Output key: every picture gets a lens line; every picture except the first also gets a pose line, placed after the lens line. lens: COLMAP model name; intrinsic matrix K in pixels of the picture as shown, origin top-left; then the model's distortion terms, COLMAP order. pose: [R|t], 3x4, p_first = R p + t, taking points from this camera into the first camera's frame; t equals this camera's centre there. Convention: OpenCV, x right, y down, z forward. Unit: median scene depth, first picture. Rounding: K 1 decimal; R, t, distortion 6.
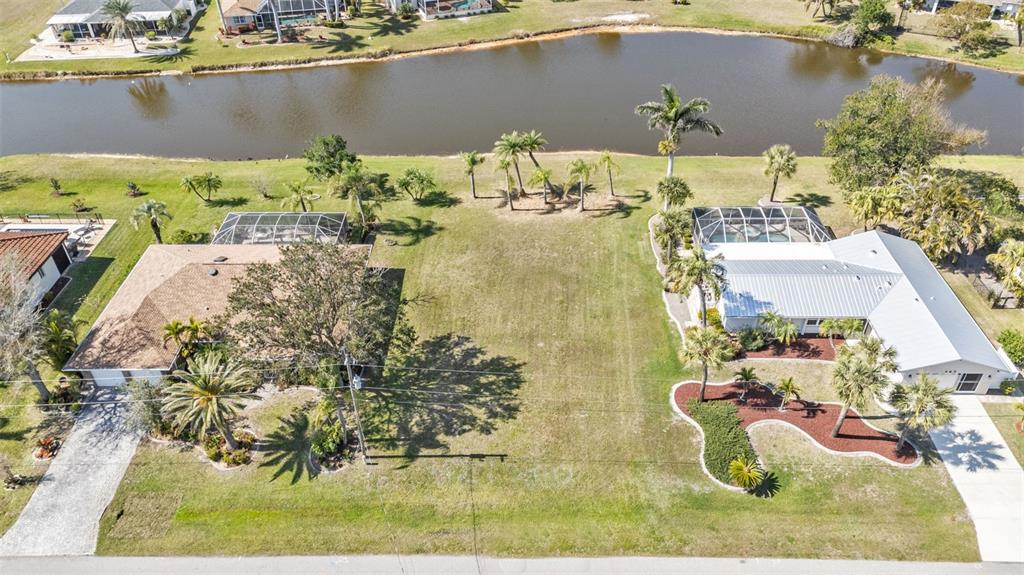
lens RADIAL K [[748.3, 0, 512.0], [0, 748.3, 287.5], [0, 0, 1]] dist [0.079525, -0.074712]
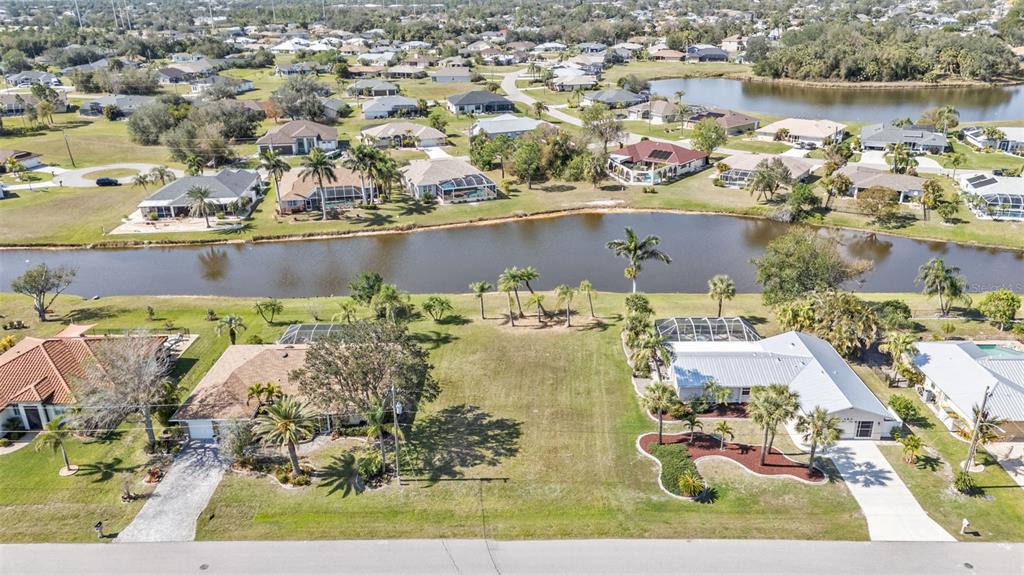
lens RADIAL K [[751.5, 0, 512.3], [0, 751.5, 281.9], [0, 0, 1]] dist [0.073261, -0.066613]
pose [[0.999993, -0.002799, -0.002322, 0.002412], [0.002047, 0.960950, -0.276713, 0.202423], [0.003006, 0.276707, 0.960950, -0.267052]]
